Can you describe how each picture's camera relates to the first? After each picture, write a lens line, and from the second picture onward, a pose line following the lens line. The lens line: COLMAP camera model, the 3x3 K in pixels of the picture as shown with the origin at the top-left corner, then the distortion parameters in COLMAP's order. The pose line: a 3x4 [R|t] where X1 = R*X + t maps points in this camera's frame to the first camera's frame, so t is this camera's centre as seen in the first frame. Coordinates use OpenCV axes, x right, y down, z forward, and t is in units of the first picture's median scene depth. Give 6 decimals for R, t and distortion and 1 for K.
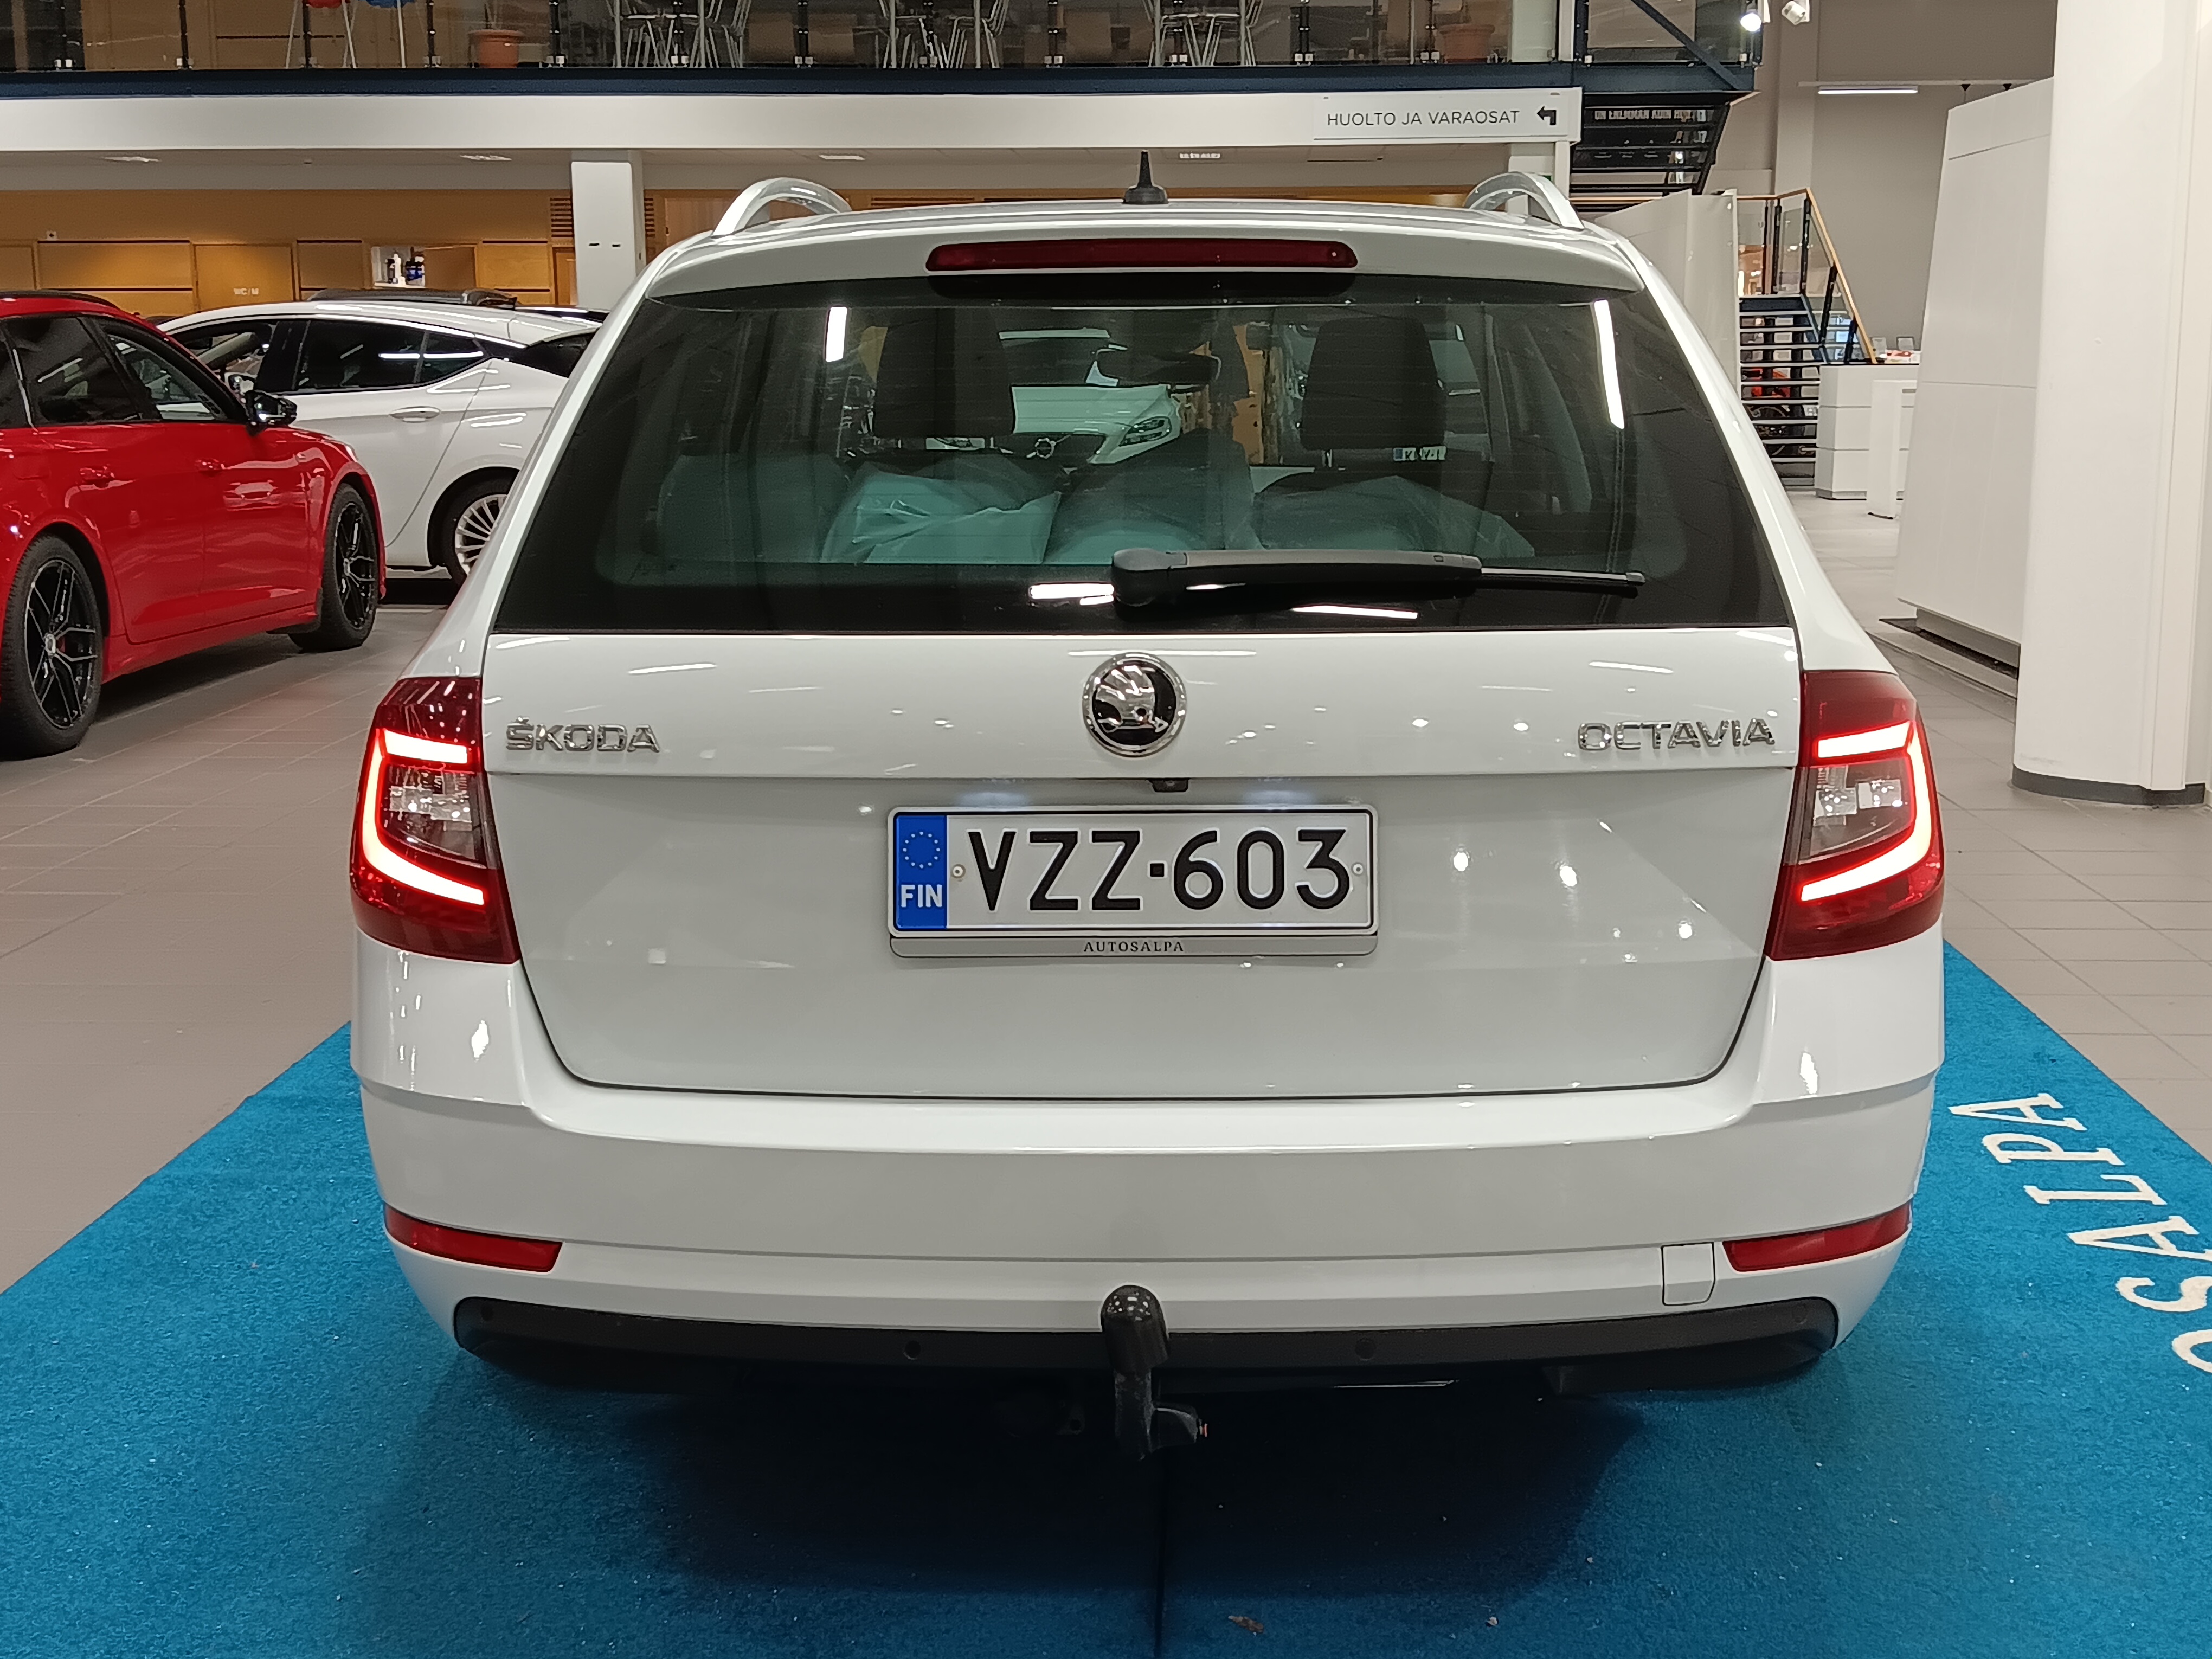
lens RADIAL K [[2777.0, 0, 1105.7], [0, 2777.0, 827.9], [0, 0, 1]] dist [0.051767, 0.000000]
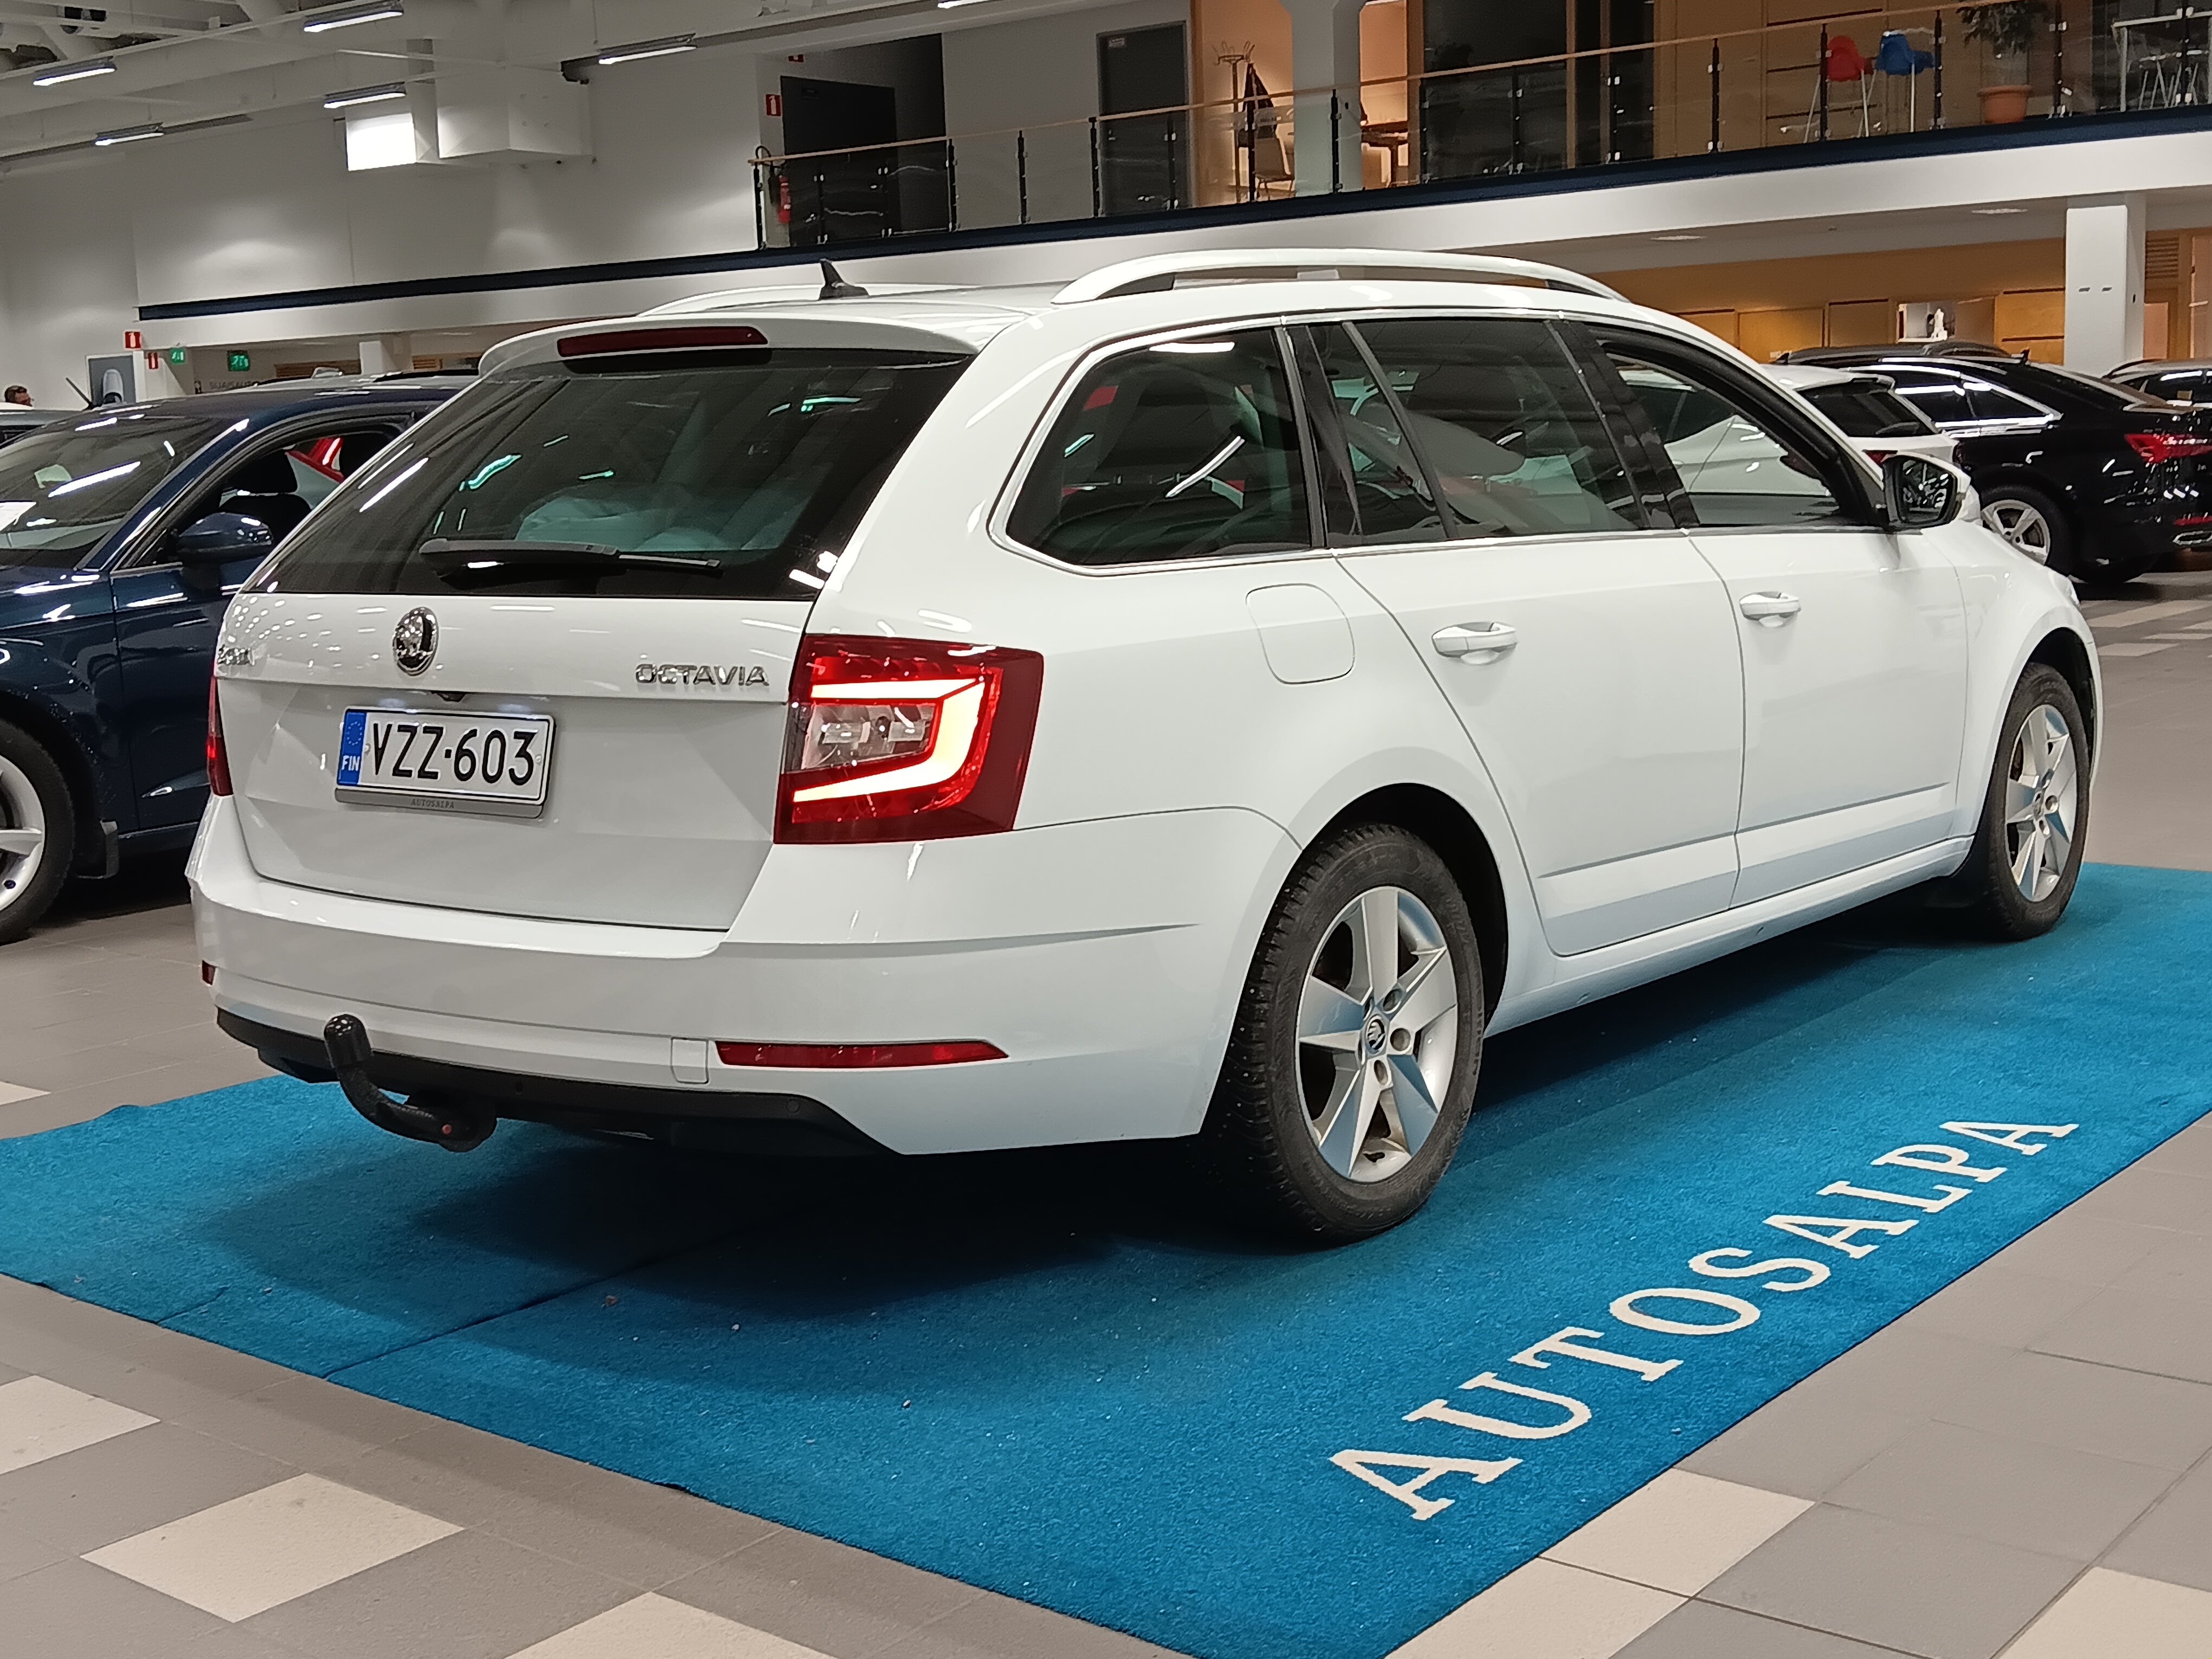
lens RADIAL K [[2777.0, 0, 1116.6], [0, 2777.0, 825.5], [0, 0, 1]] dist [0.051767, 0.000000]
pose [[0.804056, 0.063916, -0.591108, 1.192691], [-0.075739, 0.997116, 0.004794, 0.019217], [0.589710, 0.040915, 0.806578, -0.001600]]
